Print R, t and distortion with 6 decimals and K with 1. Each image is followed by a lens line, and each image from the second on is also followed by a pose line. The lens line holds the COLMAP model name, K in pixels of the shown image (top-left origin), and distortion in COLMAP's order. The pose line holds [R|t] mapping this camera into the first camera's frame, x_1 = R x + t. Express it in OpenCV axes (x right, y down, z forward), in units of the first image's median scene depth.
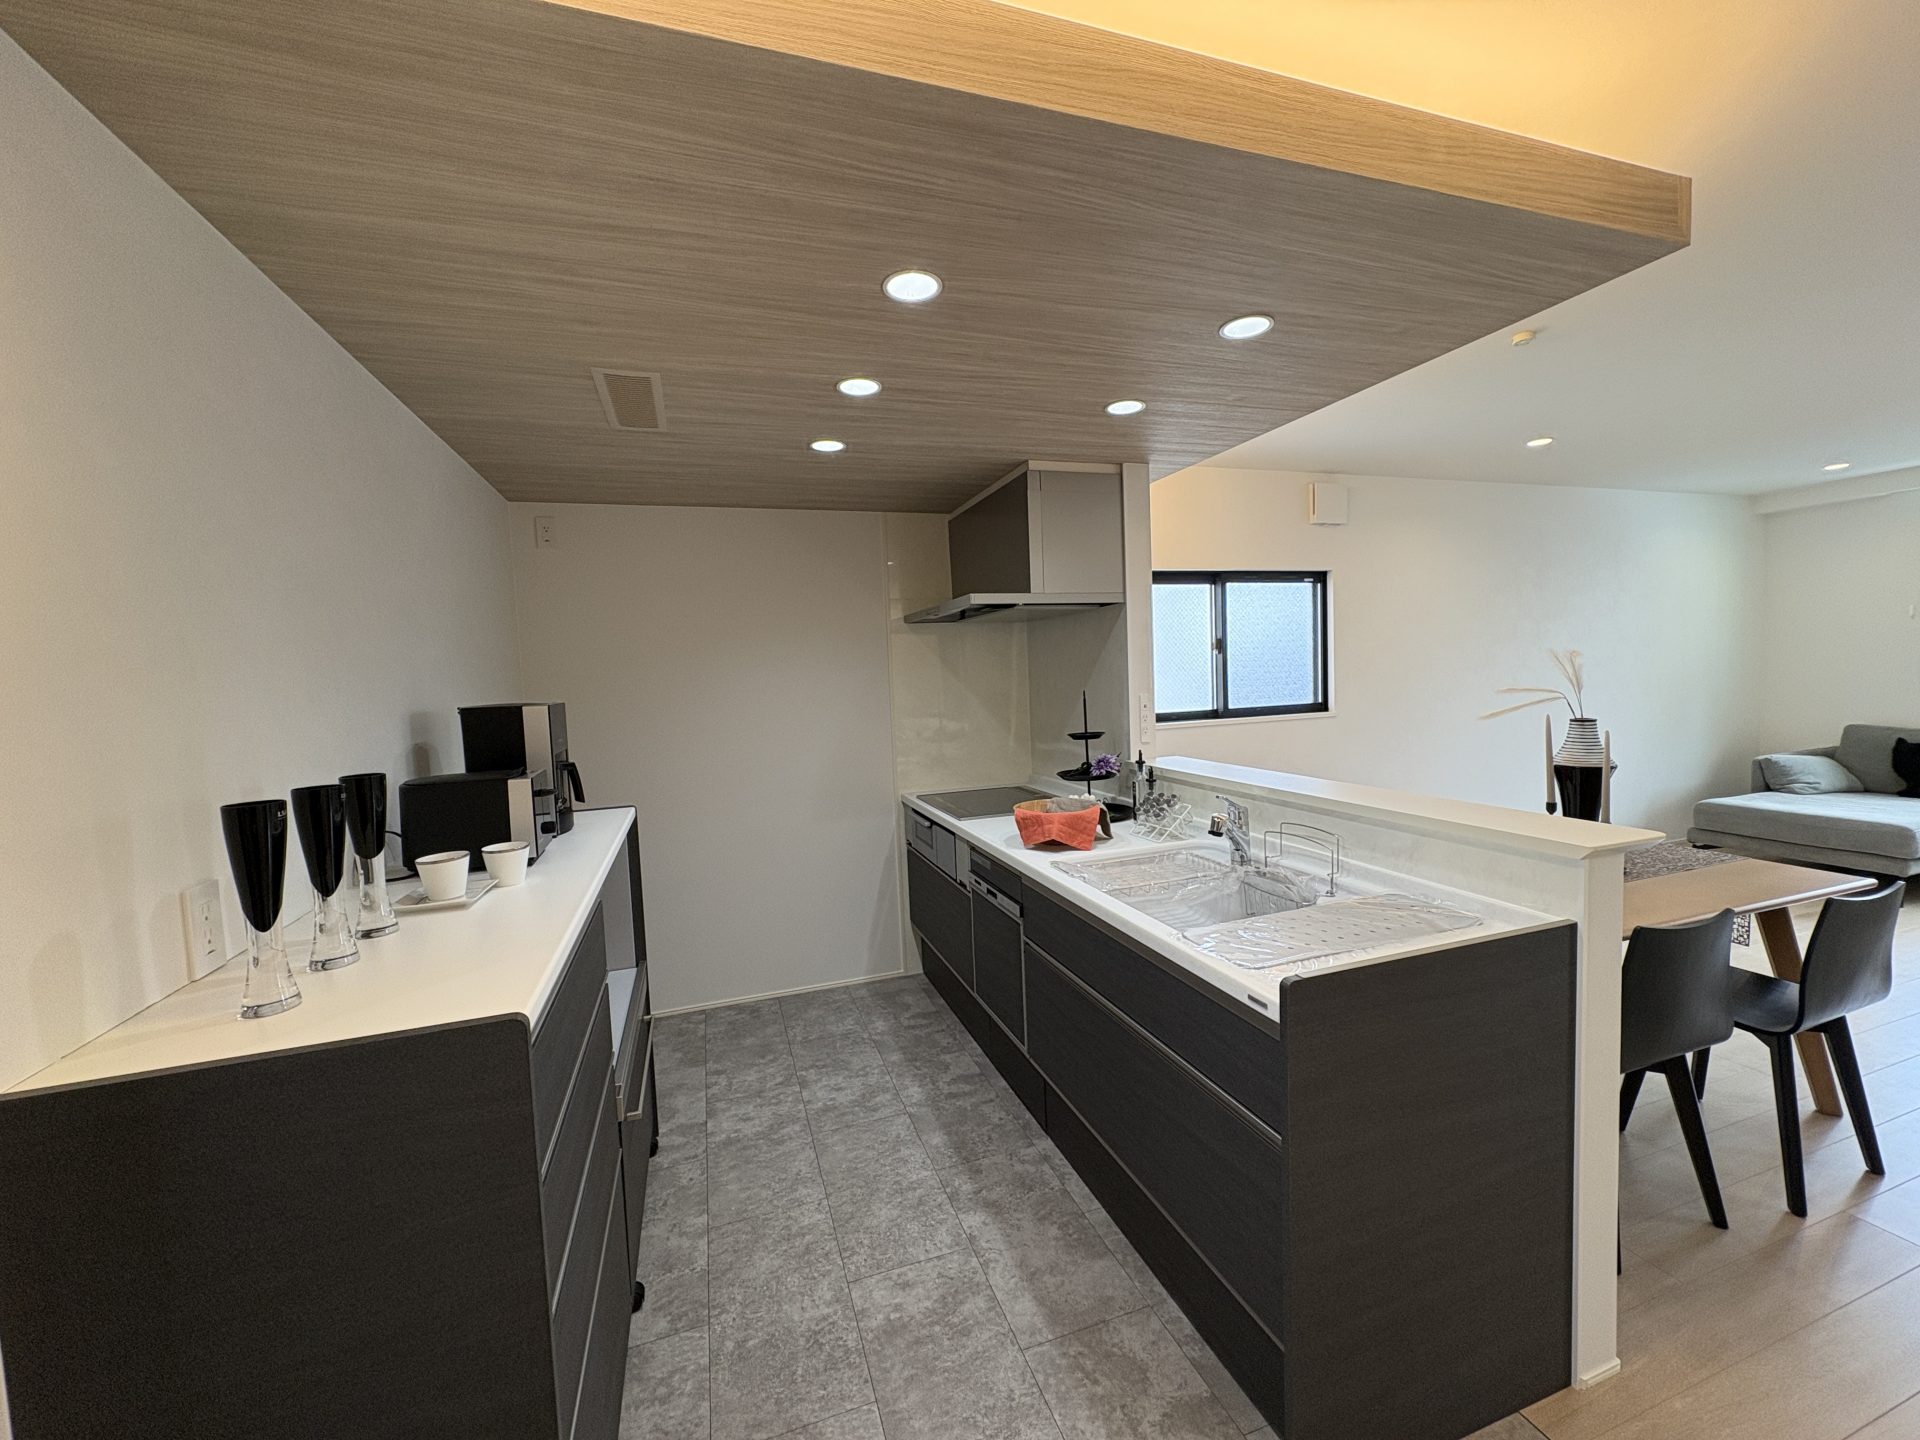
lens RADIAL K [[762.1, 0, 960.0], [0, 762.1, 720.0], [0, 0, 1]] dist [-0.012178, 0.005571]
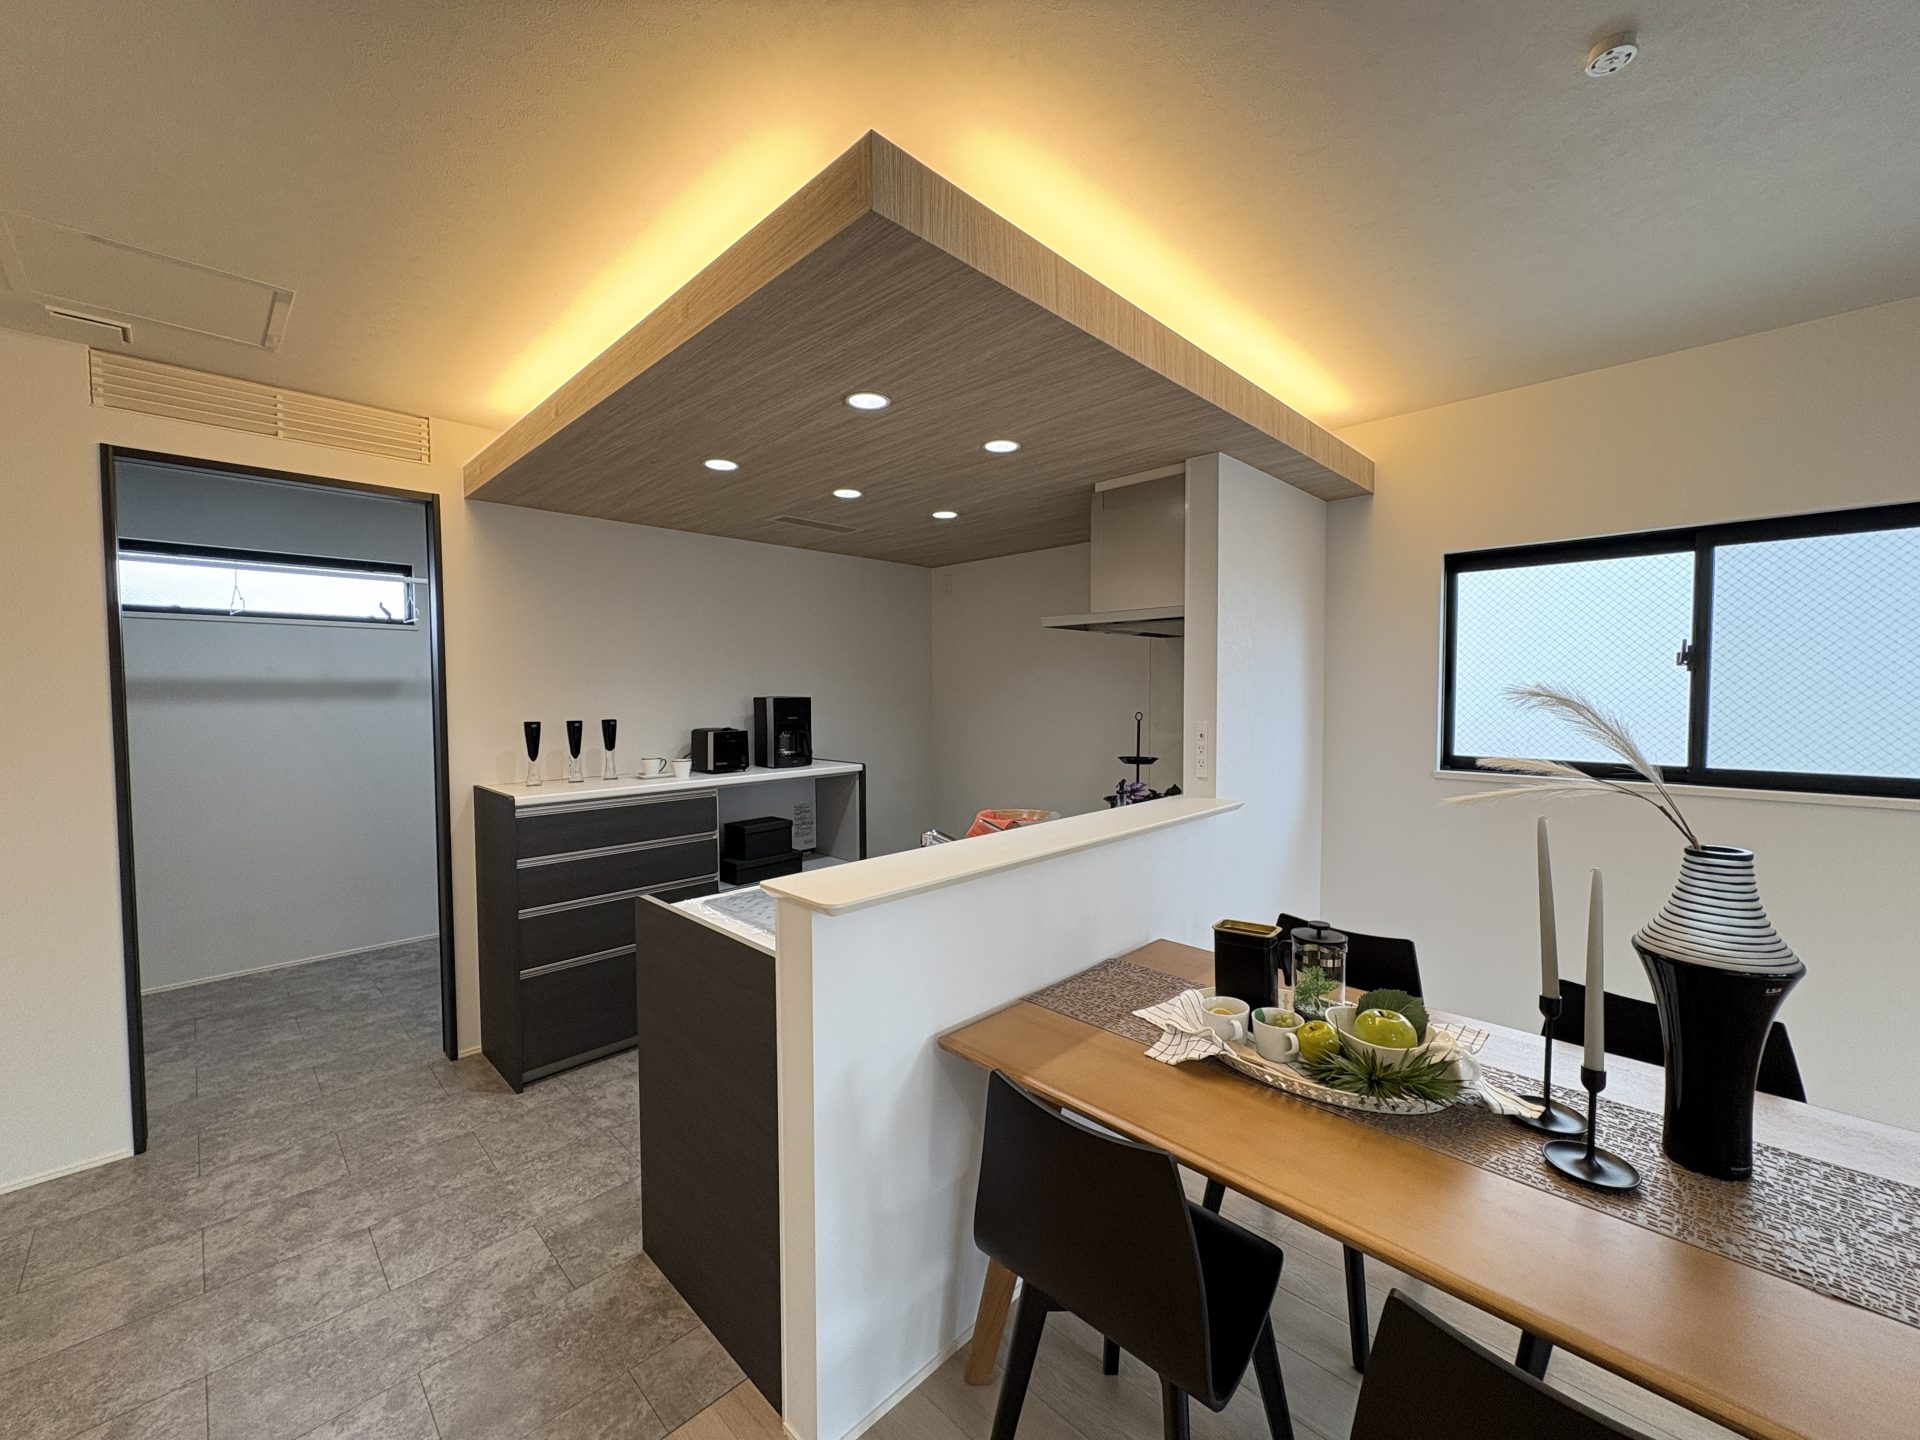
lens RADIAL K [[762.1, 0, 960.0], [0, 762.1, 720.0], [0, 0, 1]] dist [-0.012178, 0.005571]
pose [[0.454758, 0.074924, -0.887458, 0.597019], [-0.067897, 0.996472, 0.049335, -0.040348], [0.888023, 0.037820, 0.458241, 0.244059]]
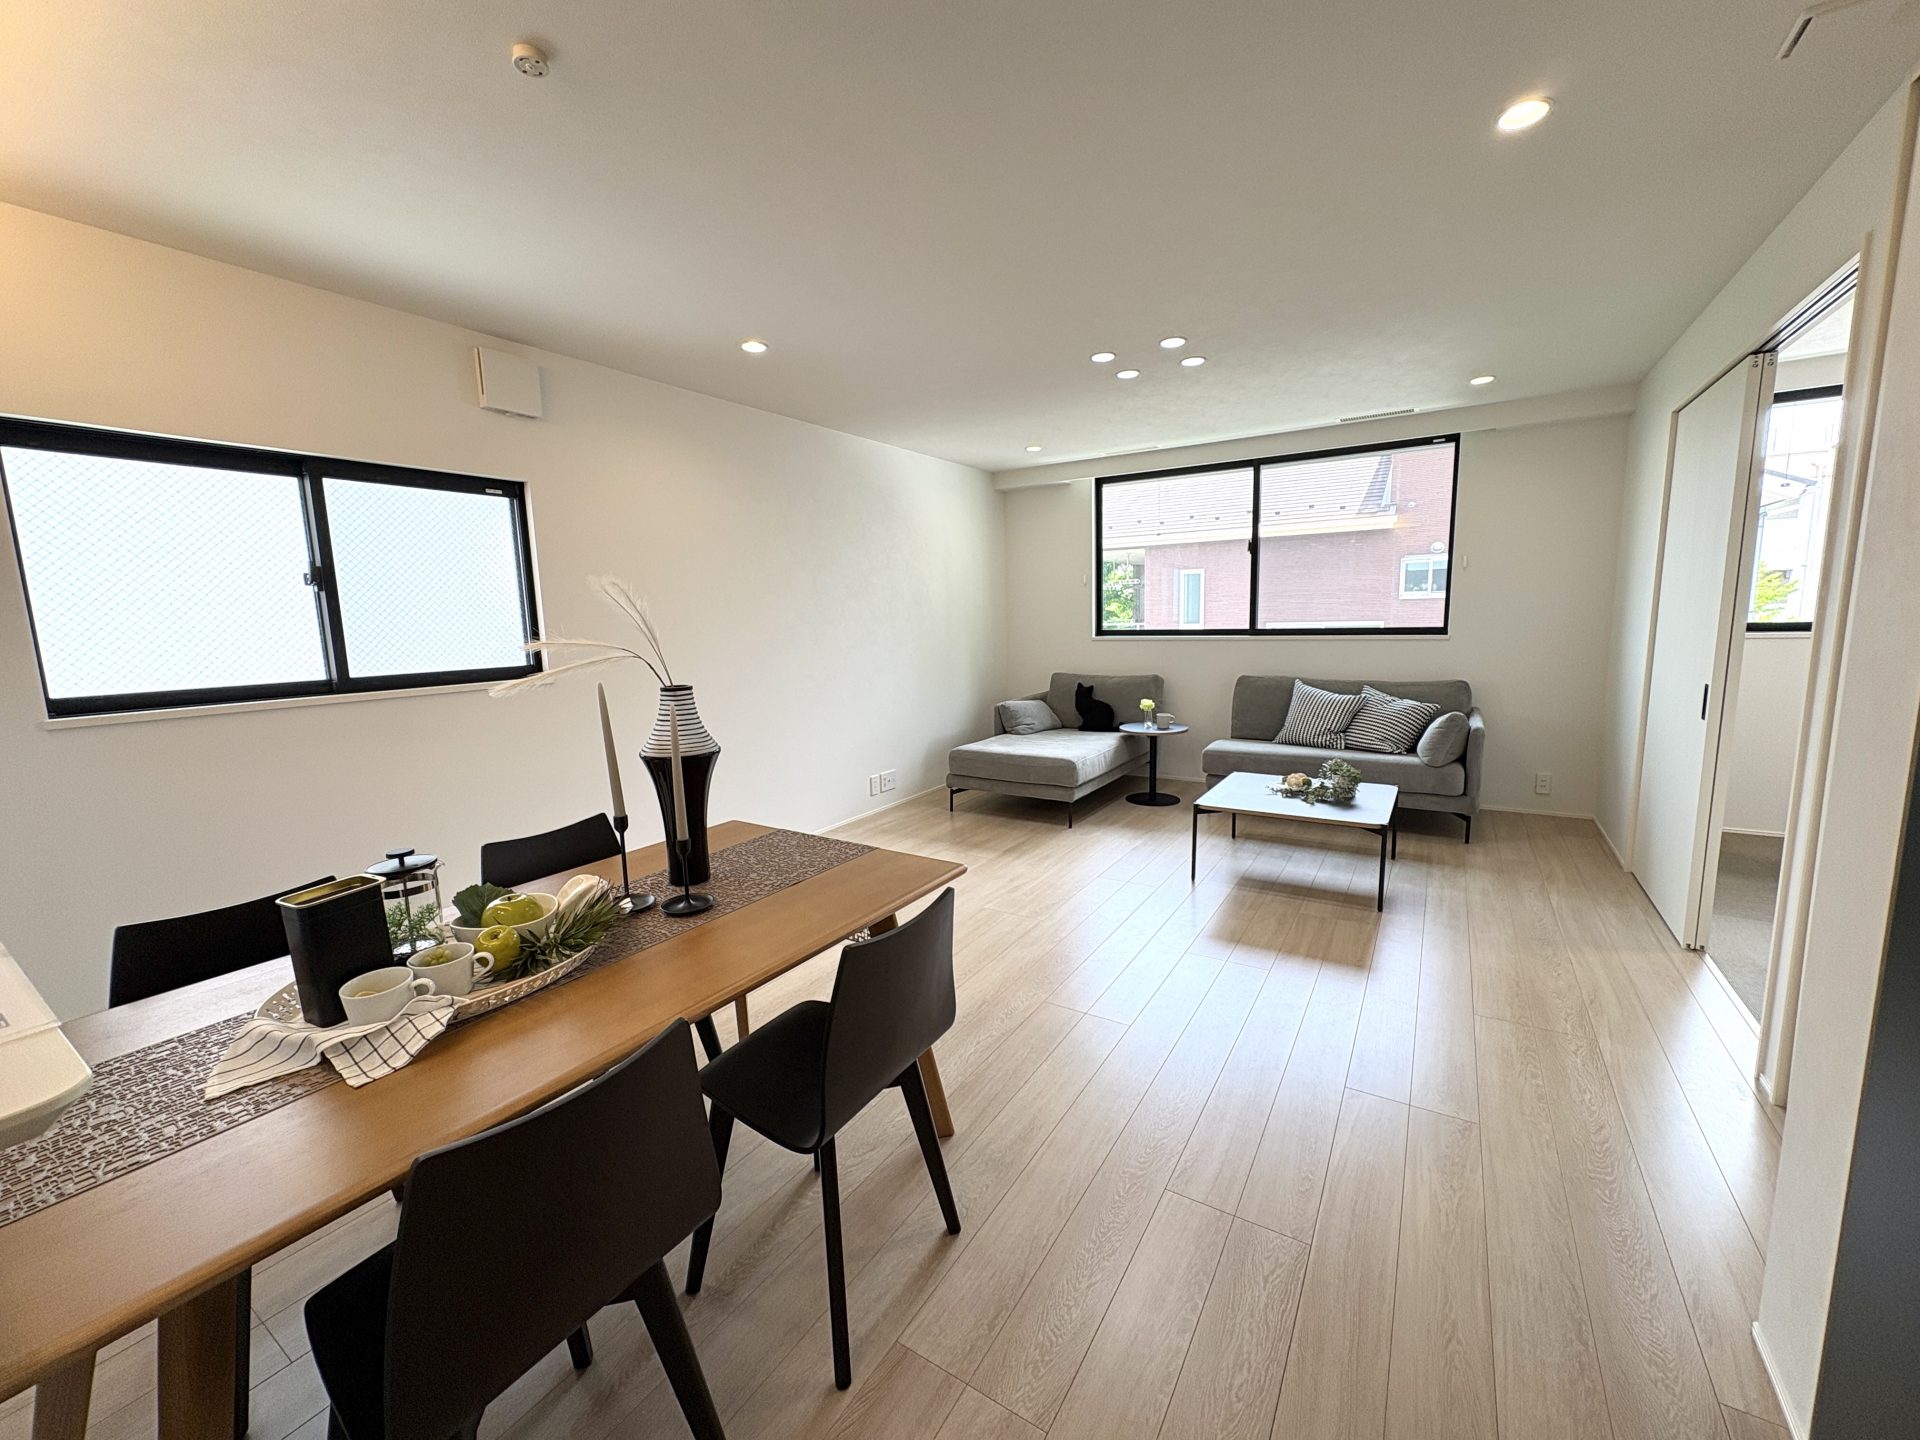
lens RADIAL K [[762.1, 0, 960.0], [0, 762.1, 720.0], [0, 0, 1]] dist [-0.012178, 0.005571]
pose [[0.776373, -0.066169, 0.626791, 0.348540], [0.031746, 0.997317, 0.065962, -0.005198], [-0.629474, -0.031313, 0.776391, 0.176605]]
